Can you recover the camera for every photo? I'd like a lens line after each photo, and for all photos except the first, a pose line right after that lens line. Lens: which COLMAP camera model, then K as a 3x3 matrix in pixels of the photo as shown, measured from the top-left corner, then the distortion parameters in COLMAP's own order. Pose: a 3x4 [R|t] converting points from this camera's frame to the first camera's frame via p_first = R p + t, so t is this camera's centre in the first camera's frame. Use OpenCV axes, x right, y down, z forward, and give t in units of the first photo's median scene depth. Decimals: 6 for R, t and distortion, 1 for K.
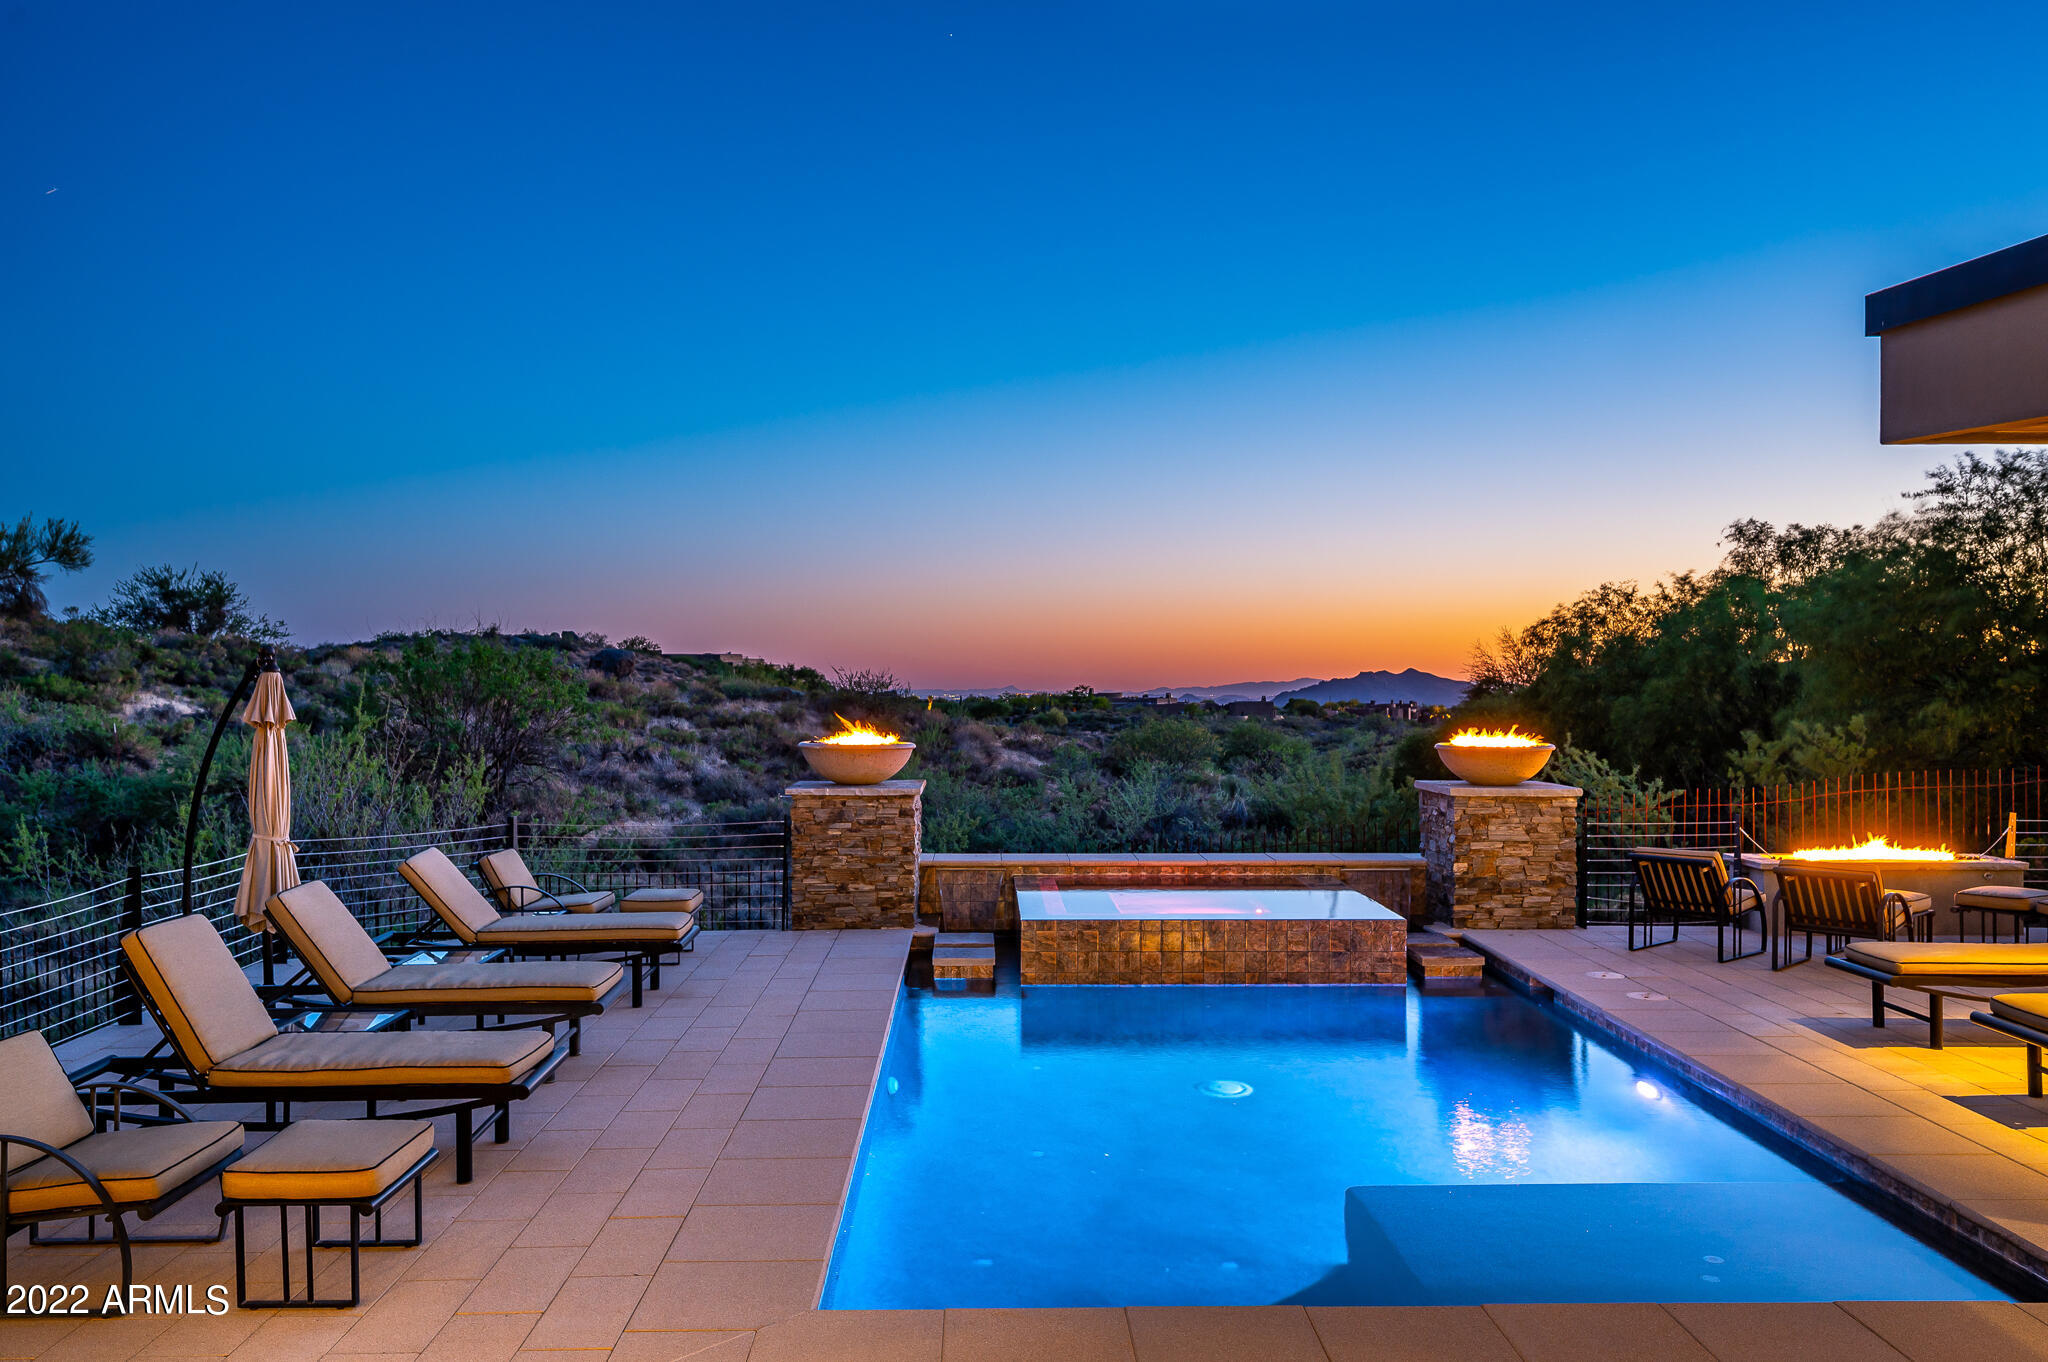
lens RADIAL K [[1590.7, 0, 1026.0], [0, 1590.7, 673.6], [0, 0, 1]] dist [0.014204, -0.005451]
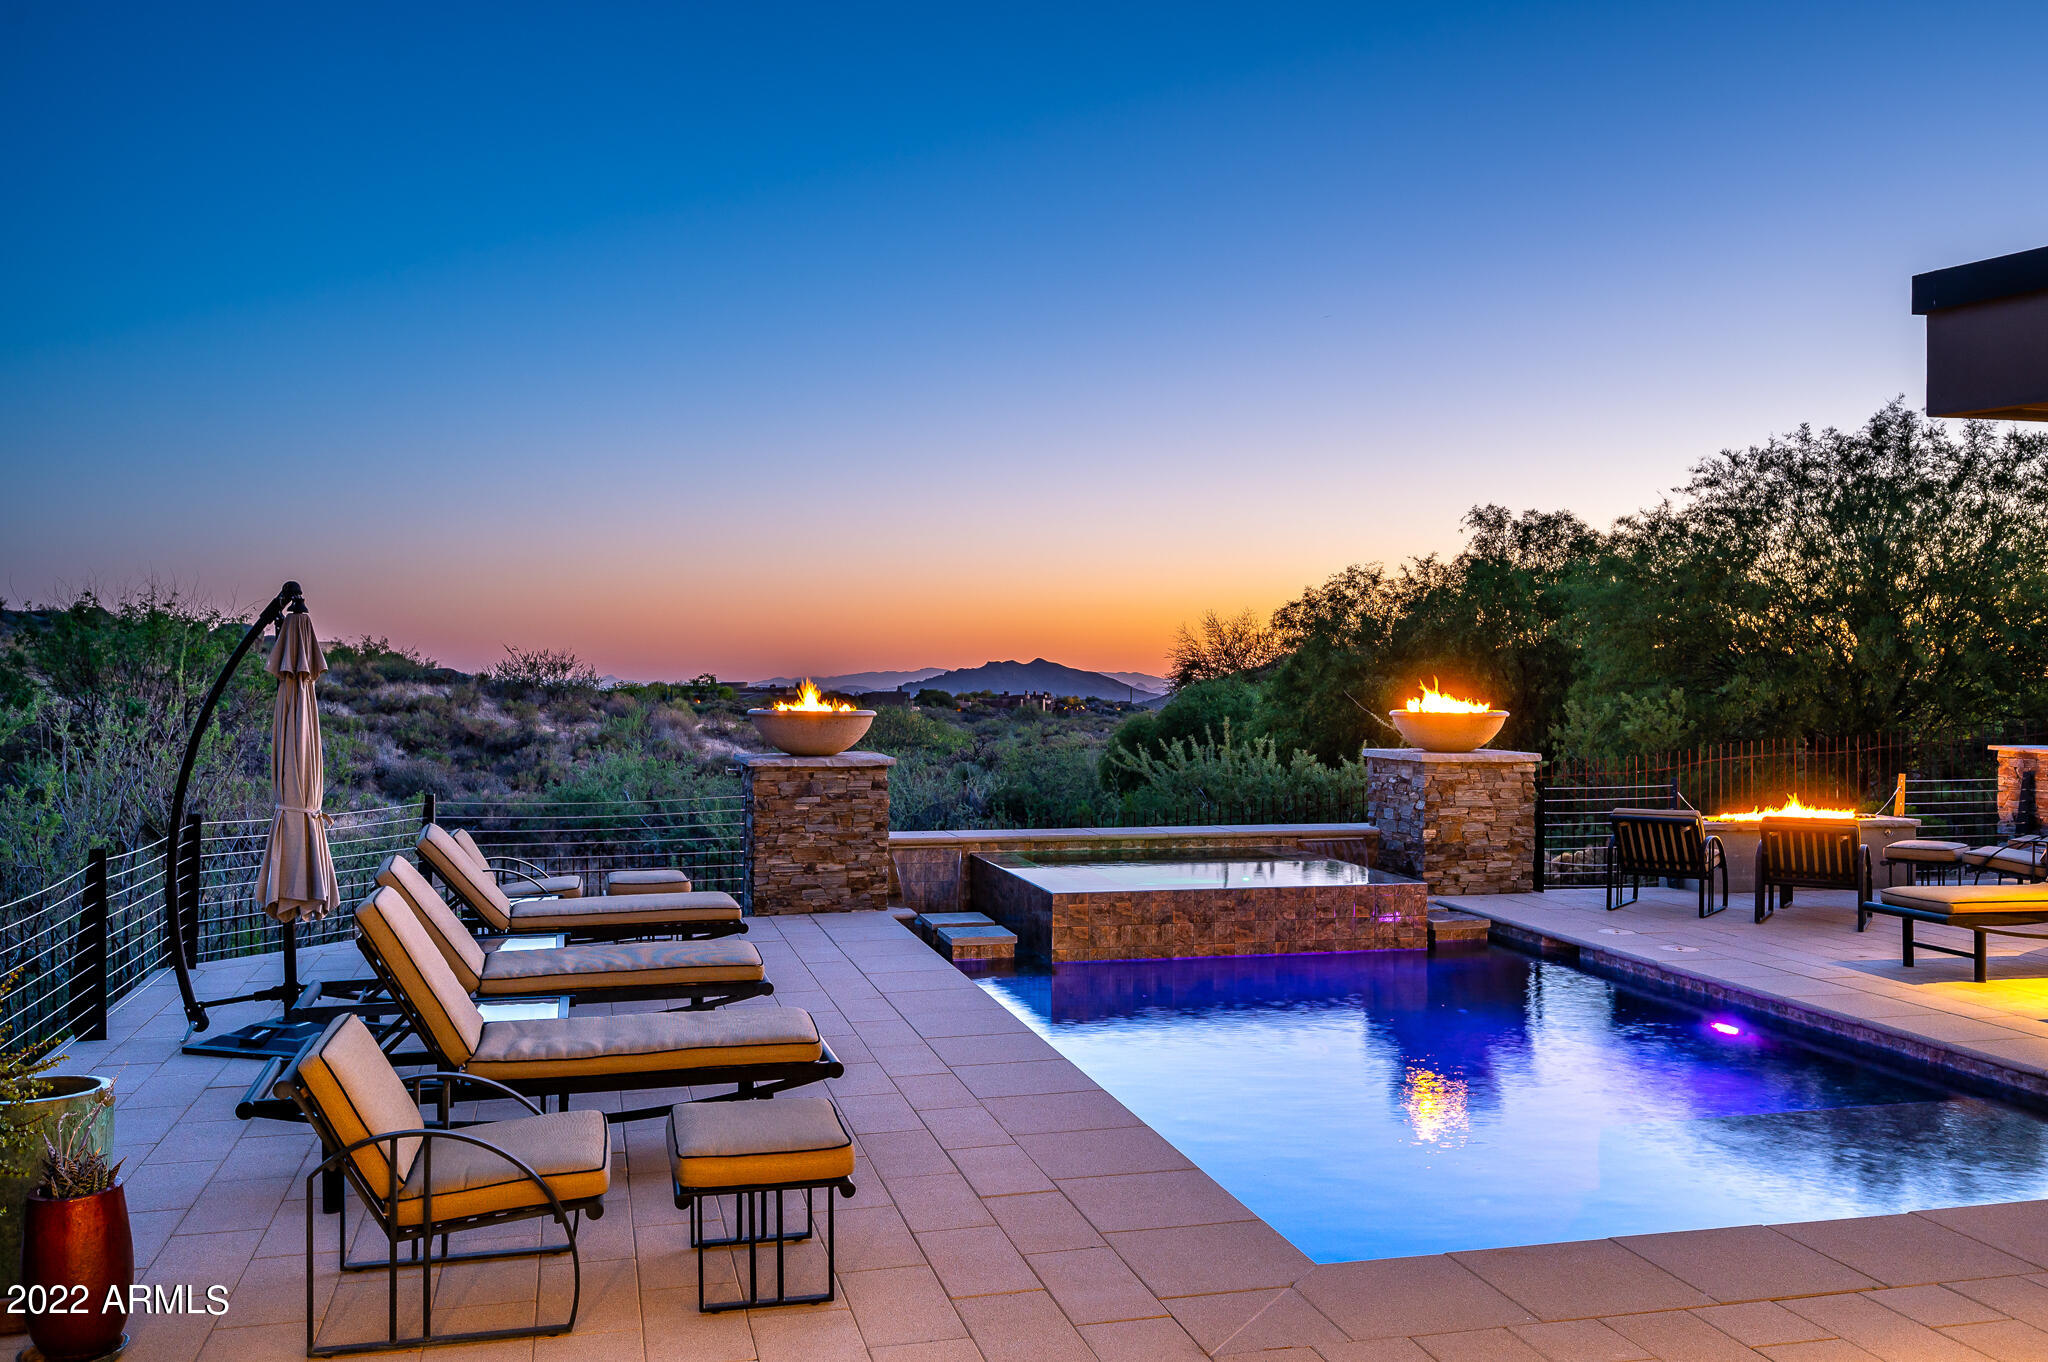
lens RADIAL K [[1701.4, 0, 1028.9], [0, 1701.4, 667.3], [0, 0, 1]] dist [0.012751, 0.008880]
pose [[0.973459, 0.004383, 0.228821, -0.206536], [-0.004986, 0.999985, 0.002057, 0.015931], [-0.228809, -0.003143, 0.973466, 0.020009]]
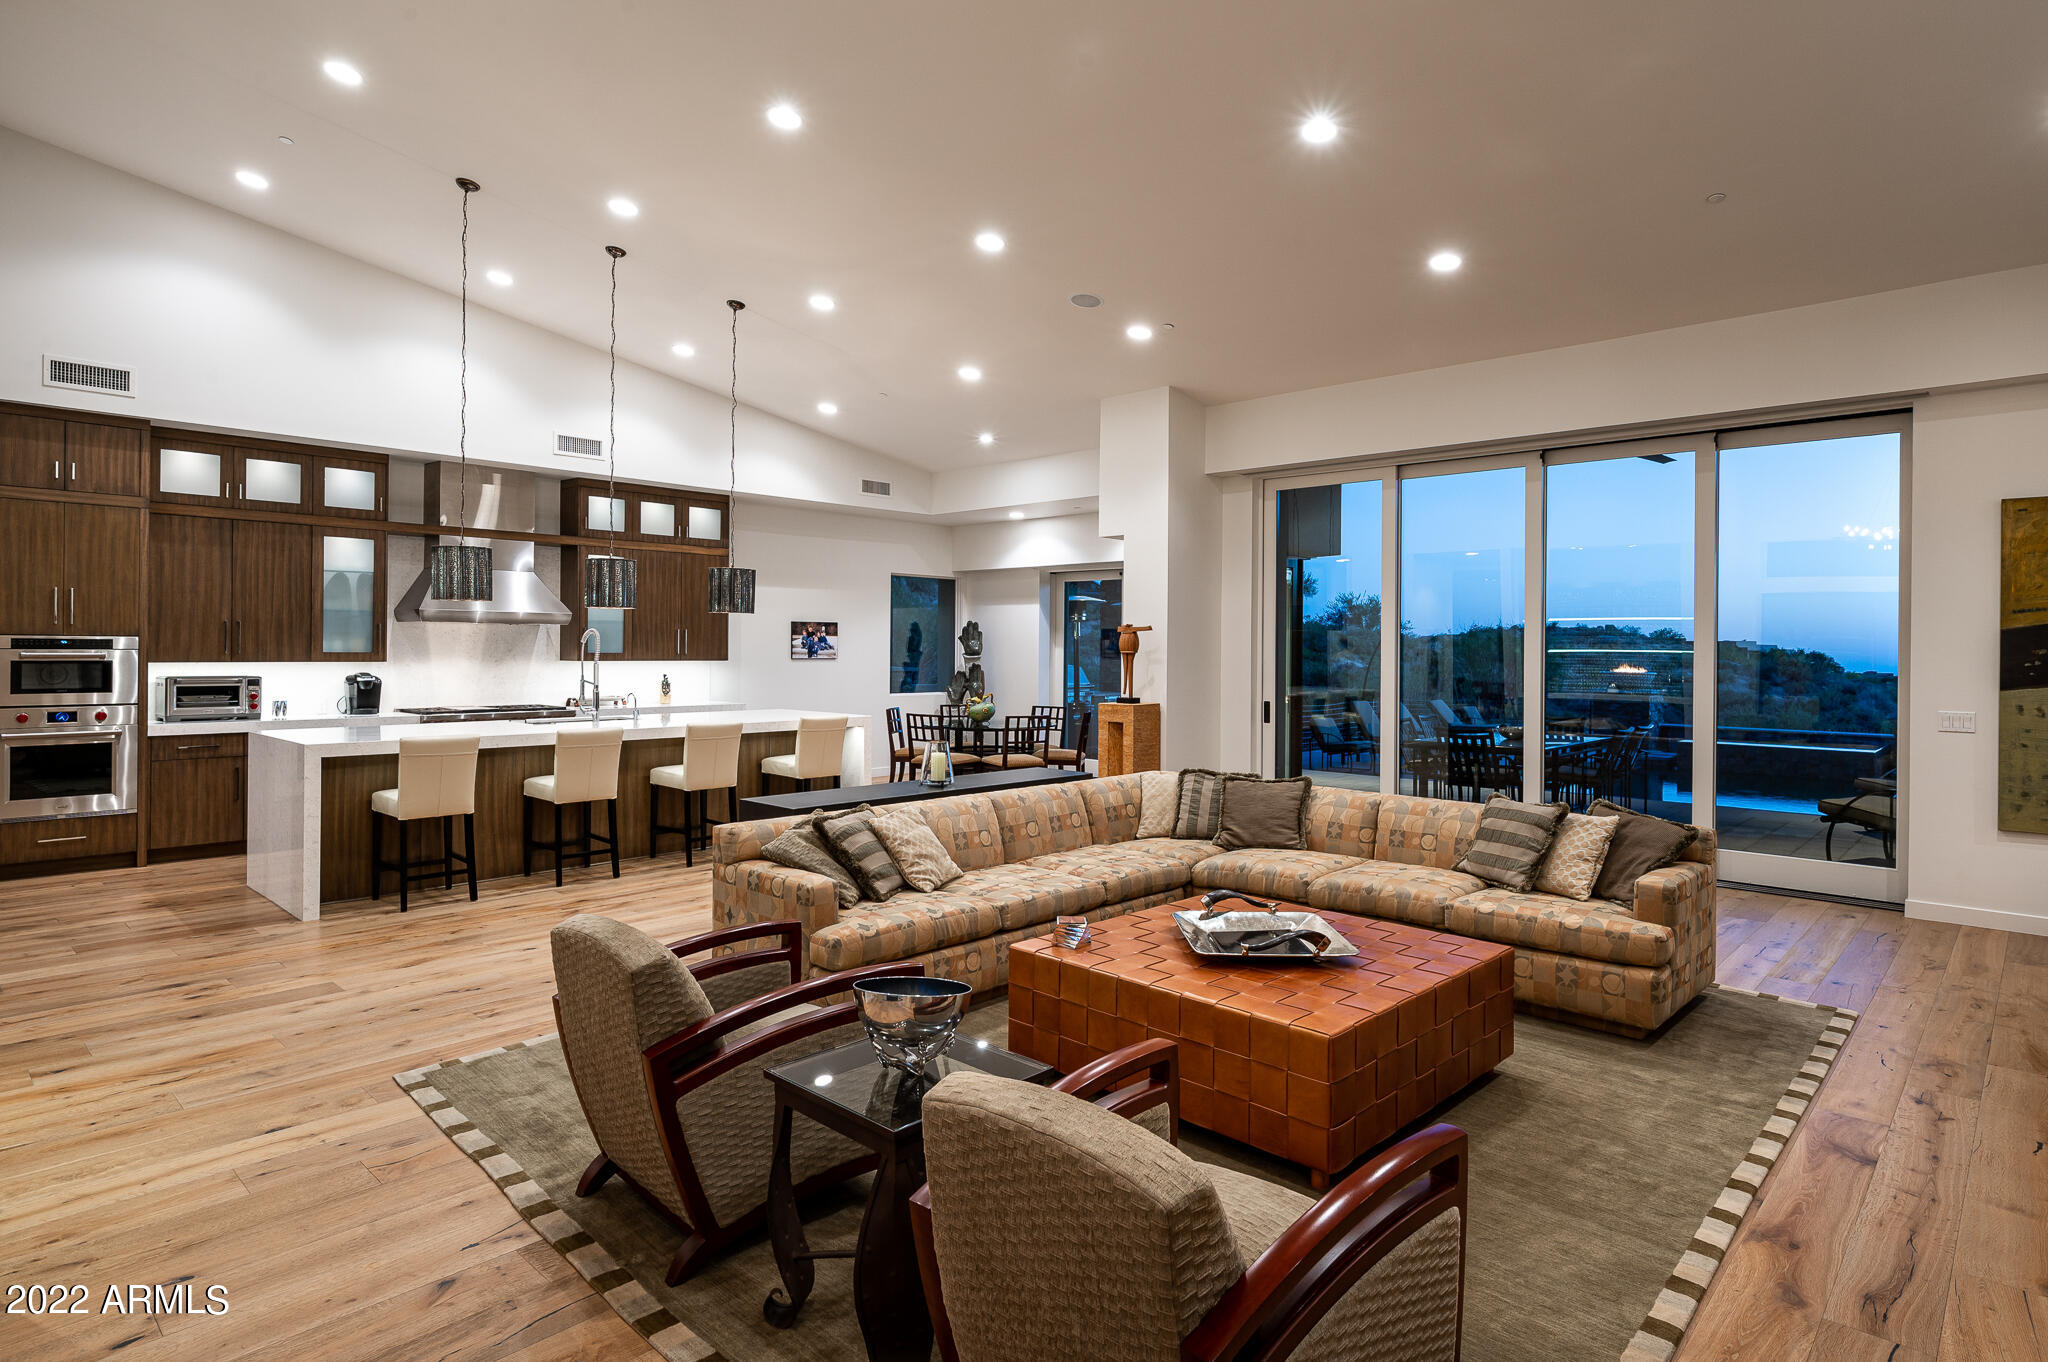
lens RADIAL K [[1088.1, 0, 1018.4], [0, 1088.1, 664.9], [0, 0, 1]] dist [-0.001186, 0.000339]
pose [[0.706440, 0.016832, -0.707573, 0.398909], [-0.010016, 0.999855, 0.013785, 0.019756], [0.707702, -0.002651, 0.706506, -0.778663]]
